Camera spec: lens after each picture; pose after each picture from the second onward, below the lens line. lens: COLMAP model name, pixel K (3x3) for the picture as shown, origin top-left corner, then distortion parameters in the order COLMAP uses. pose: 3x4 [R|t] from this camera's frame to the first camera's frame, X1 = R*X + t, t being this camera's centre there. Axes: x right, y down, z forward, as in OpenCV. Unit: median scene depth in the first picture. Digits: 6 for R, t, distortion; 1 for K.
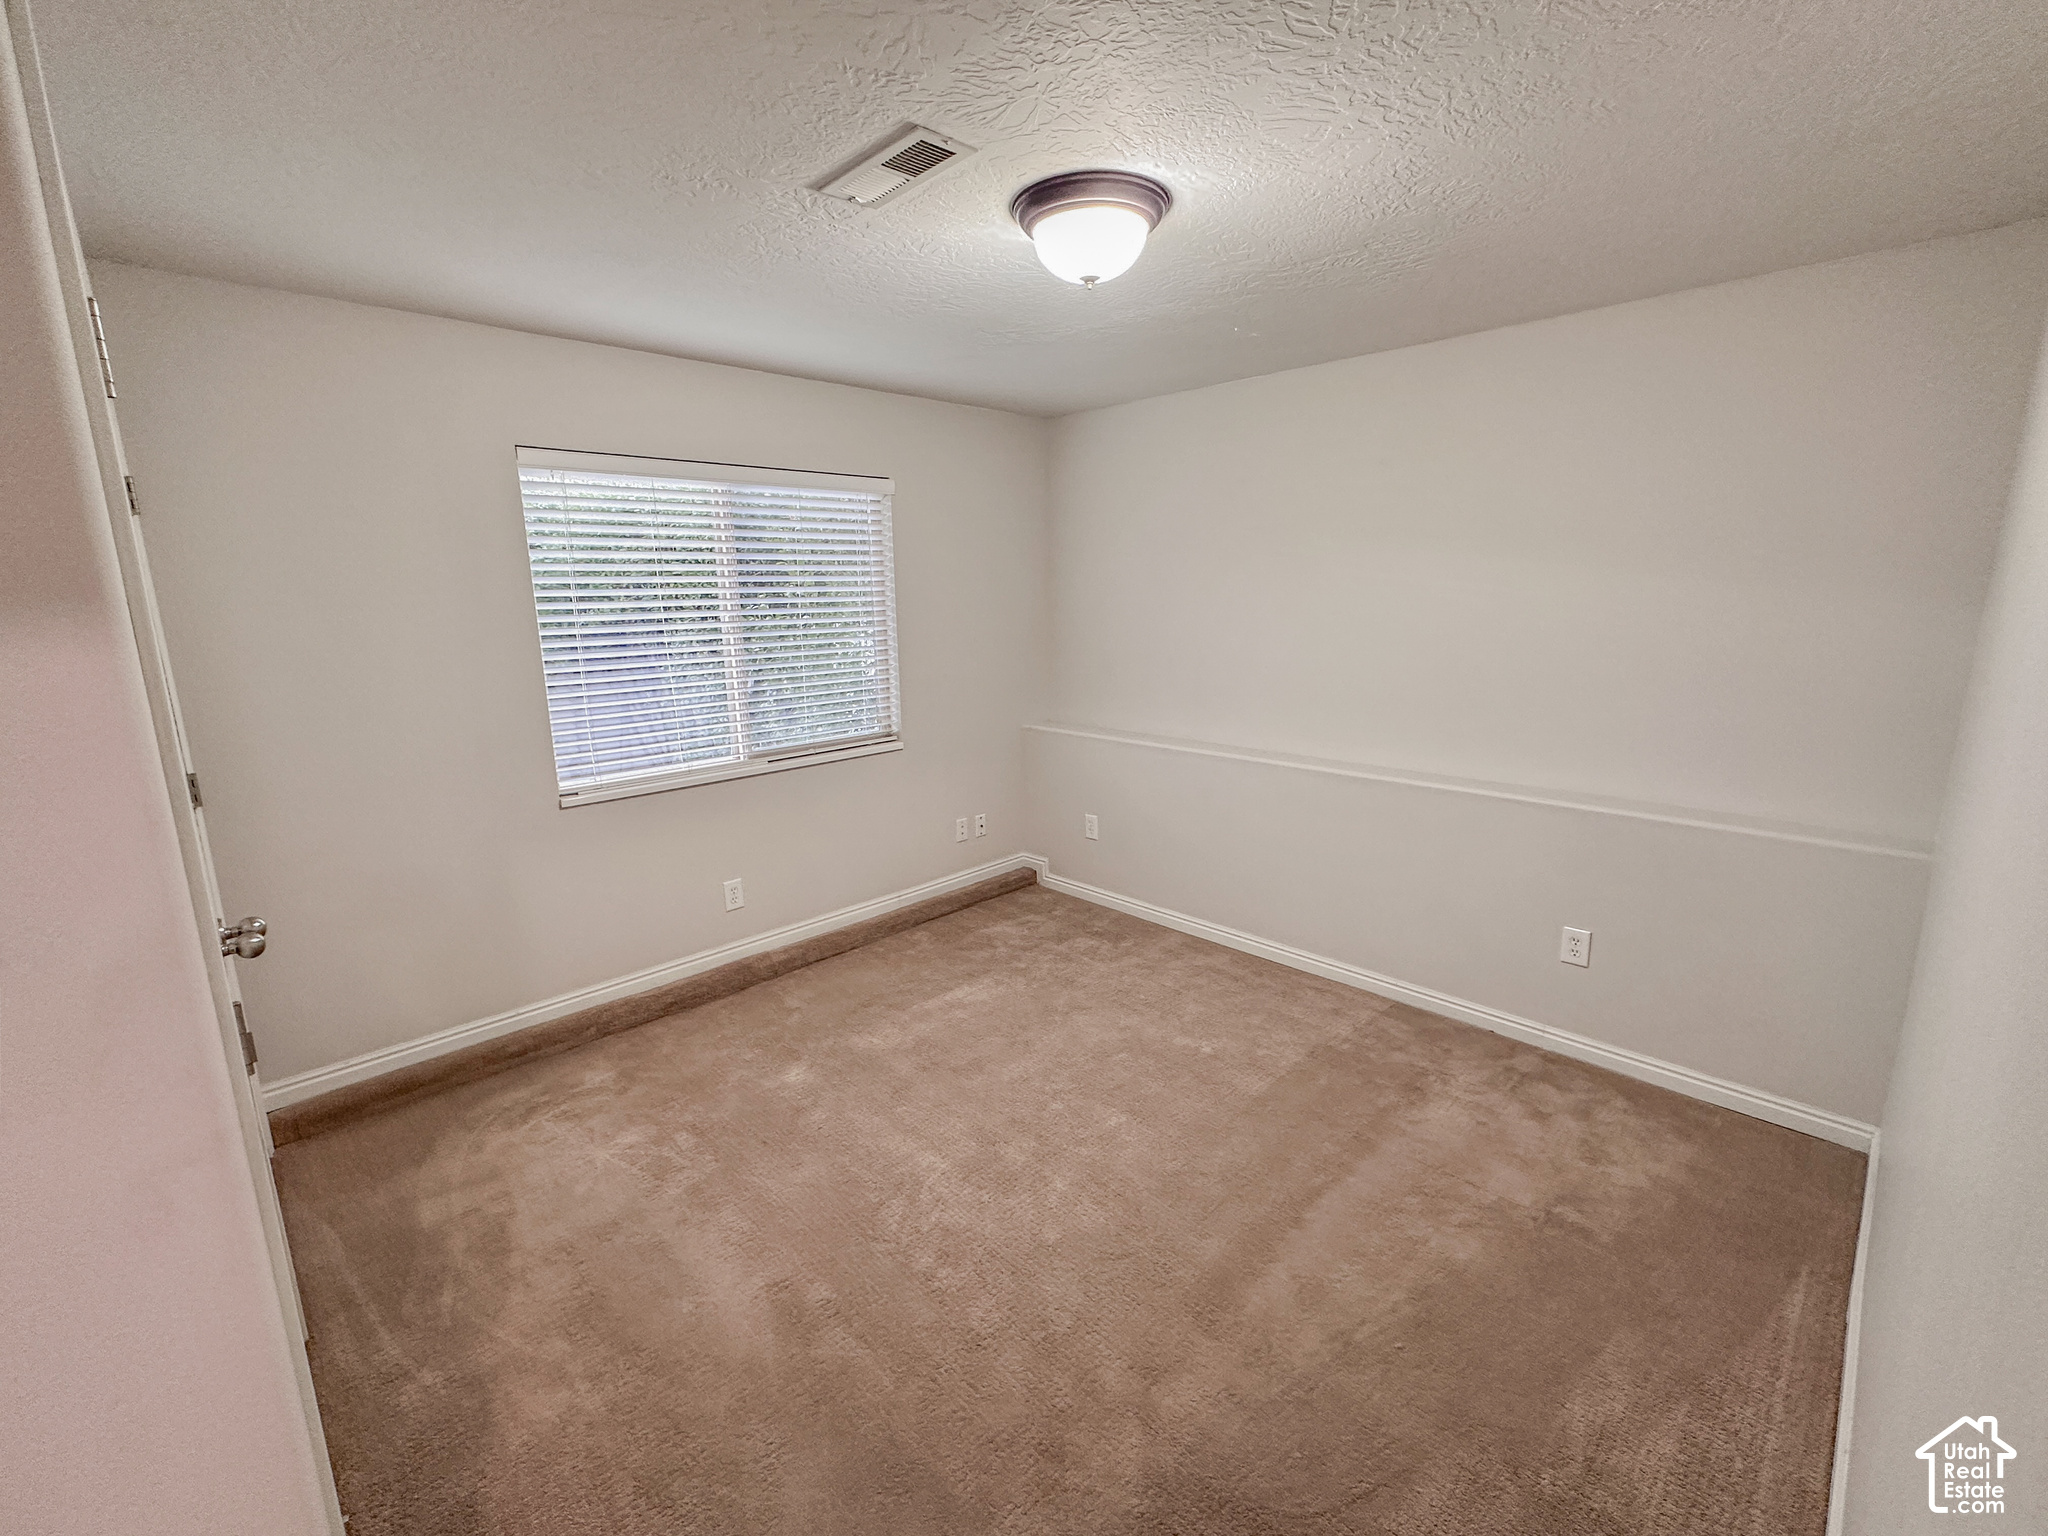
lens RADIAL K [[884.2, 0, 1017.6], [0, 884.2, 766.0], [0, 0, 1]] dist [-0.000970, 0.000053]
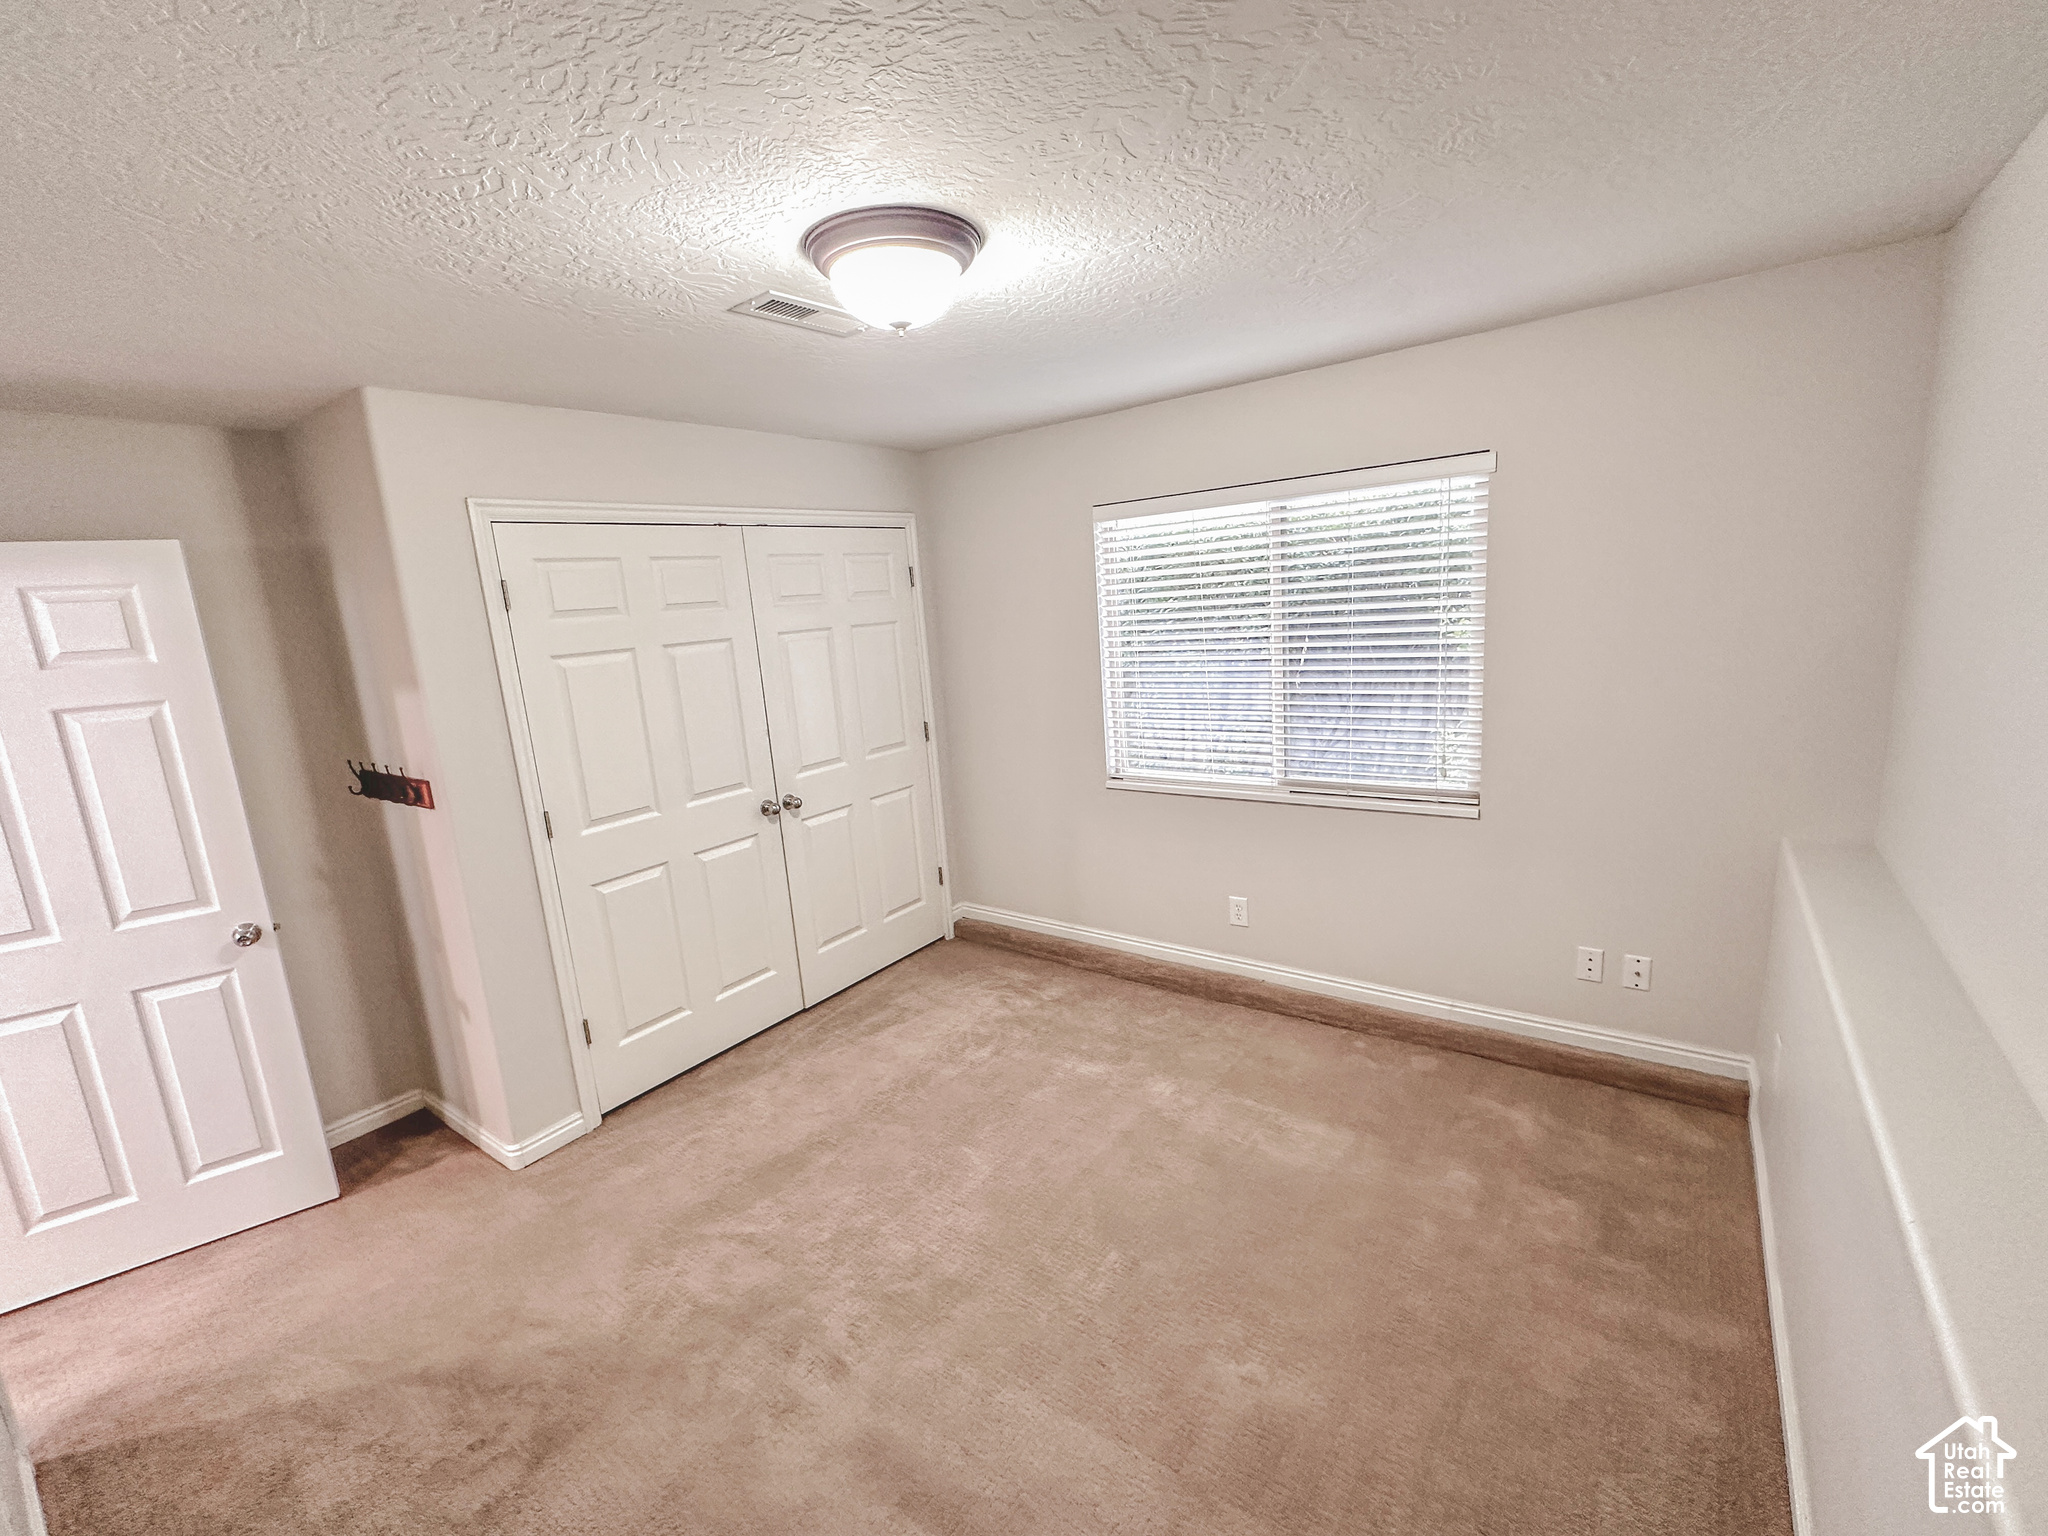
lens RADIAL K [[884.2, 0, 1021.6], [0, 884.2, 762.7], [0, 0, 1]] dist [-0.000970, 0.000053]
pose [[0.156722, 0.191288, -0.968941, 0.577779], [-0.129970, 0.976527, 0.171764, -0.159085], [0.979054, 0.099014, 0.177905, 0.552283]]
